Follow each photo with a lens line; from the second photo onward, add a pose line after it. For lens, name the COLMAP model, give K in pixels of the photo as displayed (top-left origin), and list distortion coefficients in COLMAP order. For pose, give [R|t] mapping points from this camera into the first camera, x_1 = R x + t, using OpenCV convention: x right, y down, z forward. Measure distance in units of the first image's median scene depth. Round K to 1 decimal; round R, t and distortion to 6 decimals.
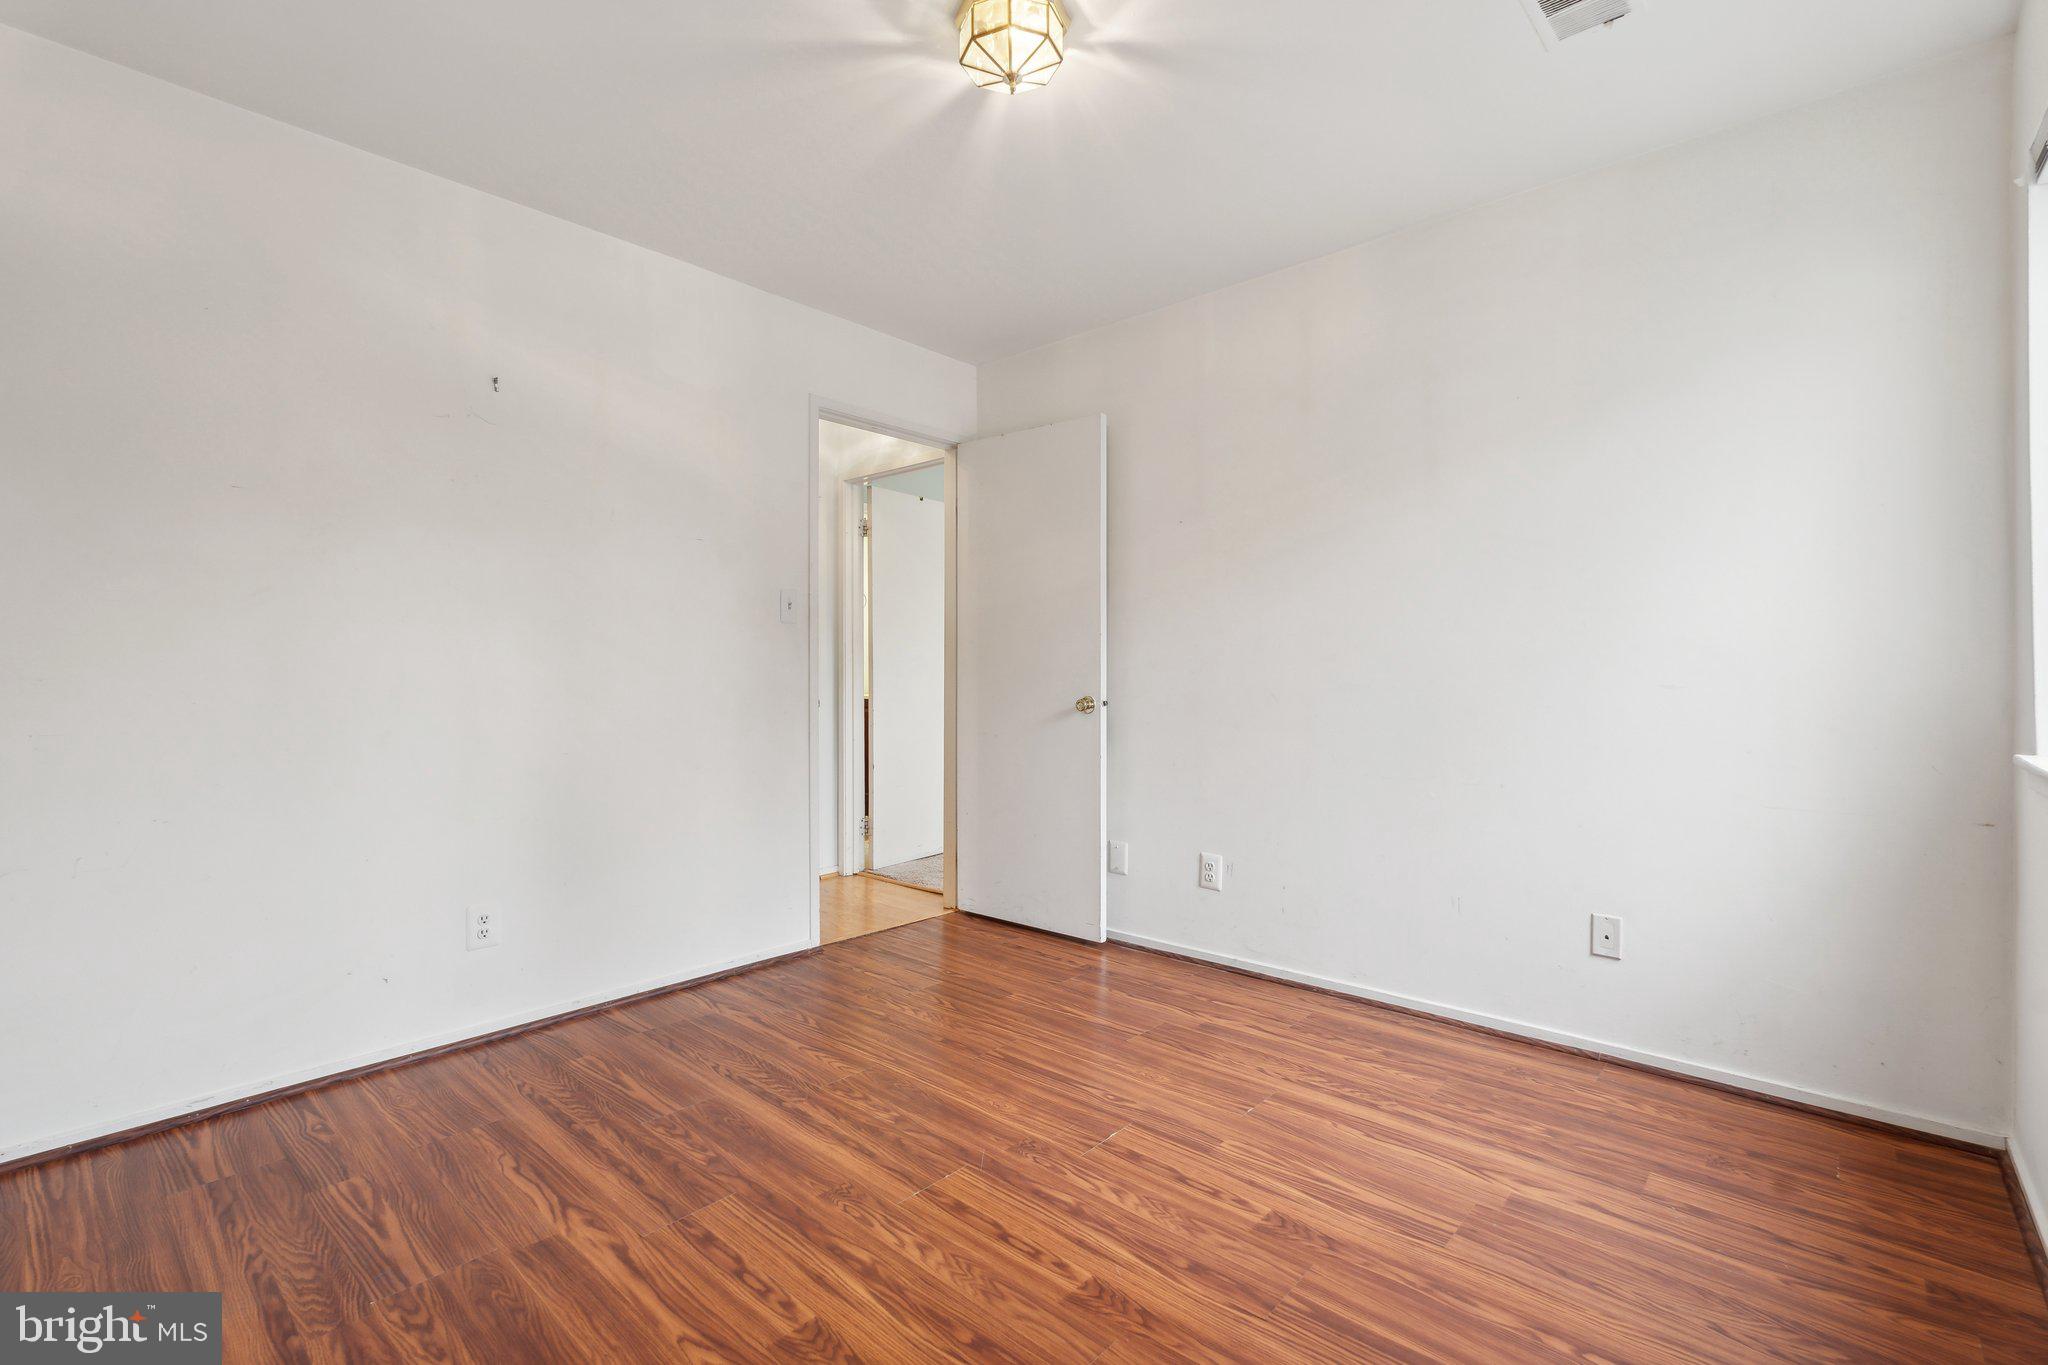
lens RADIAL K [[906.9, 0, 1022.5], [0, 906.9, 690.9], [0, 0, 1]] dist [-0.003604, -0.000556]
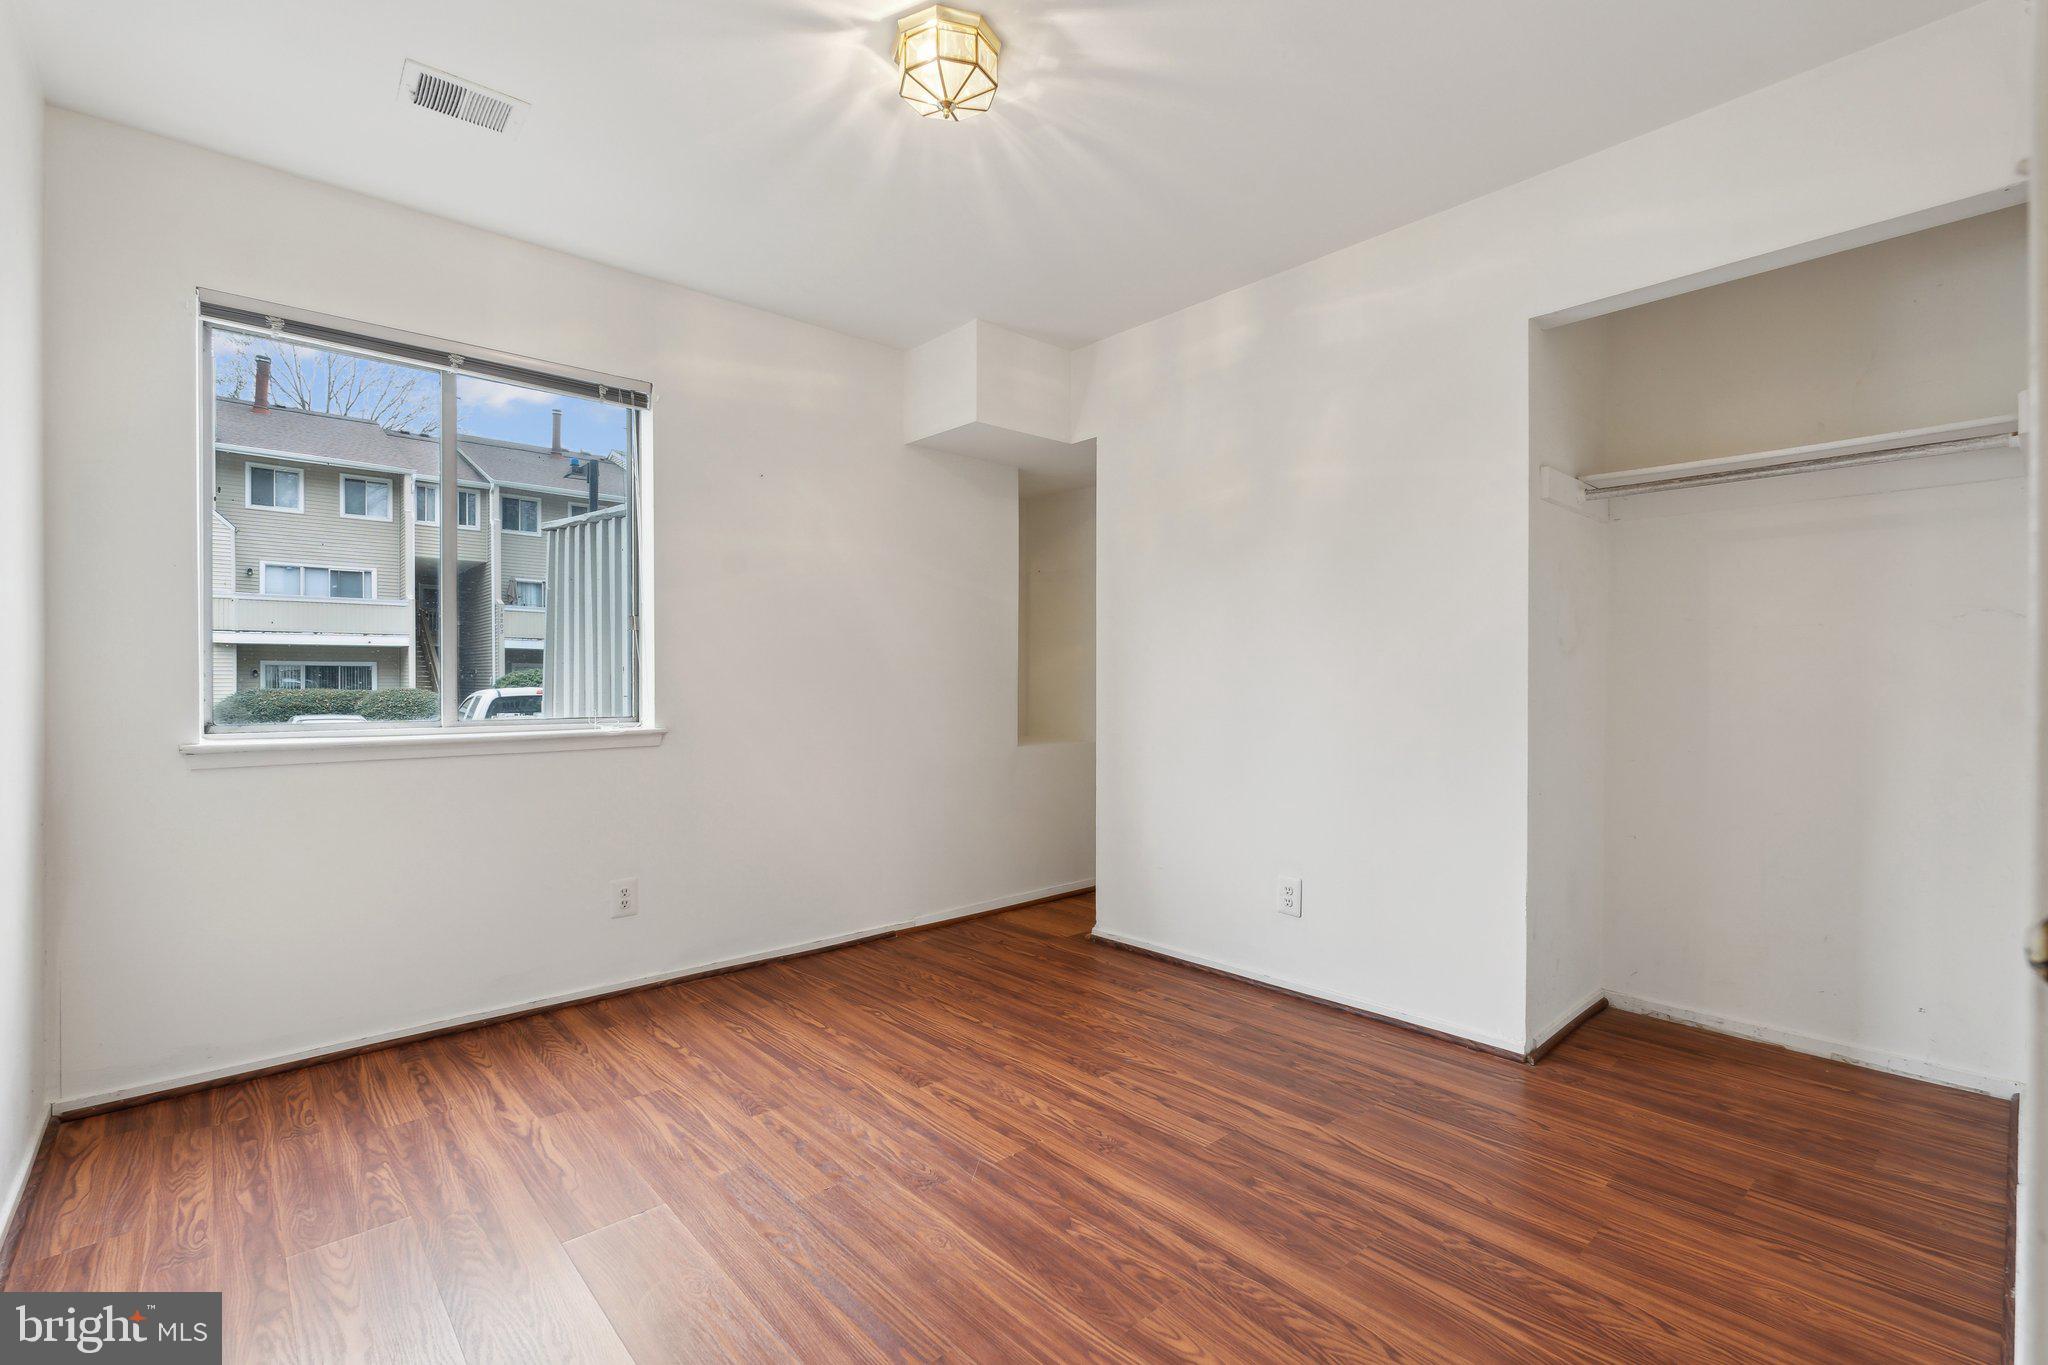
lens RADIAL K [[906.9, 0, 1031.4], [0, 906.9, 683.1], [0, 0, 1]] dist [-0.003604, -0.000556]
pose [[-0.995044, 0.000305, 0.099438, -0.206660], [0.002374, 0.999783, 0.020690, -0.037093], [-0.099411, 0.020824, -0.994829, 2.001798]]
